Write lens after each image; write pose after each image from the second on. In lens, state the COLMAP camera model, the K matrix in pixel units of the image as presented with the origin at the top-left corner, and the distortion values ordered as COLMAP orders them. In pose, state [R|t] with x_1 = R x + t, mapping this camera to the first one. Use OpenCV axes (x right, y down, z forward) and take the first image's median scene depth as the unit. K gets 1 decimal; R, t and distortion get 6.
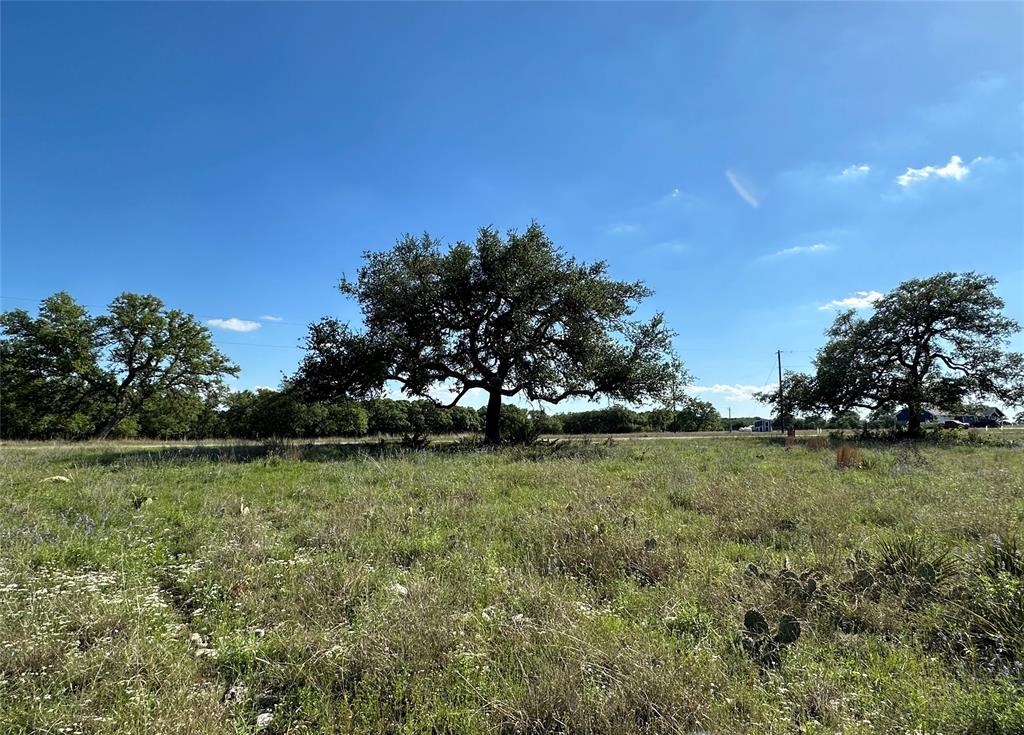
lens RADIAL K [[574.1, 0, 503.4], [0, 574.1, 385.1], [0, 0, 1]] dist [-0.003699, 0.002291]
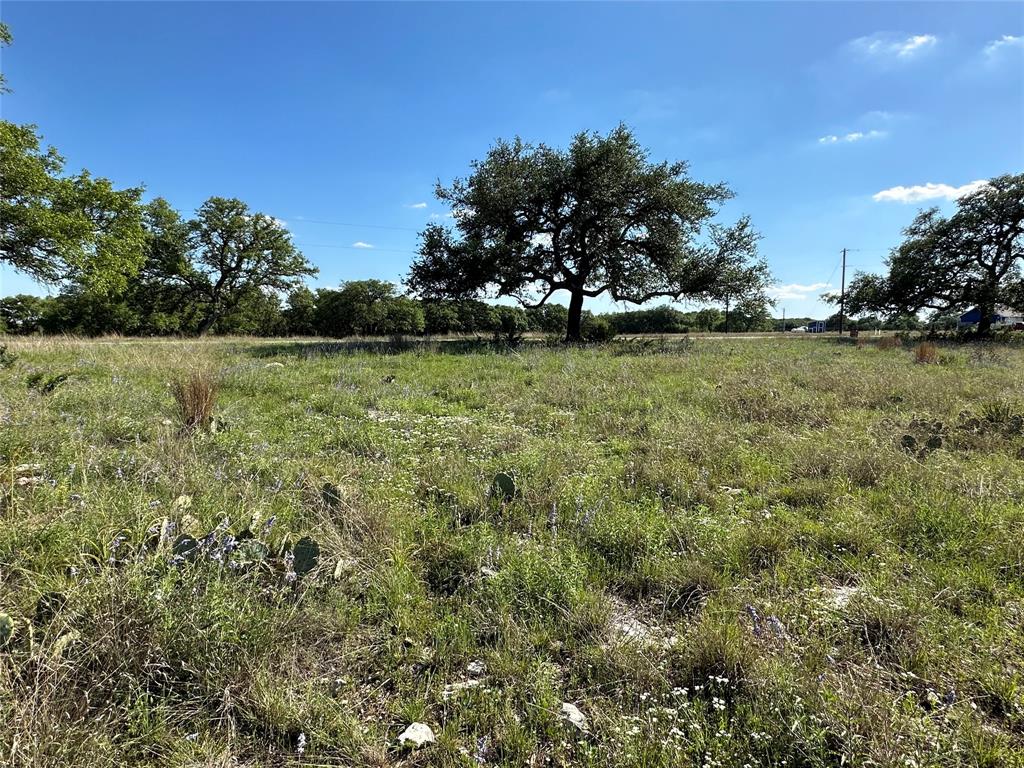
lens RADIAL K [[581.9, 0, 496.0], [0, 581.9, 385.2], [0, 0, 1]] dist [-0.003653, 0.000612]
pose [[0.997766, 0.010902, -0.065912, -0.084096], [0.000570, 0.985171, 0.171574, -0.004185], [0.066805, -0.171228, 0.982964, -0.091845]]
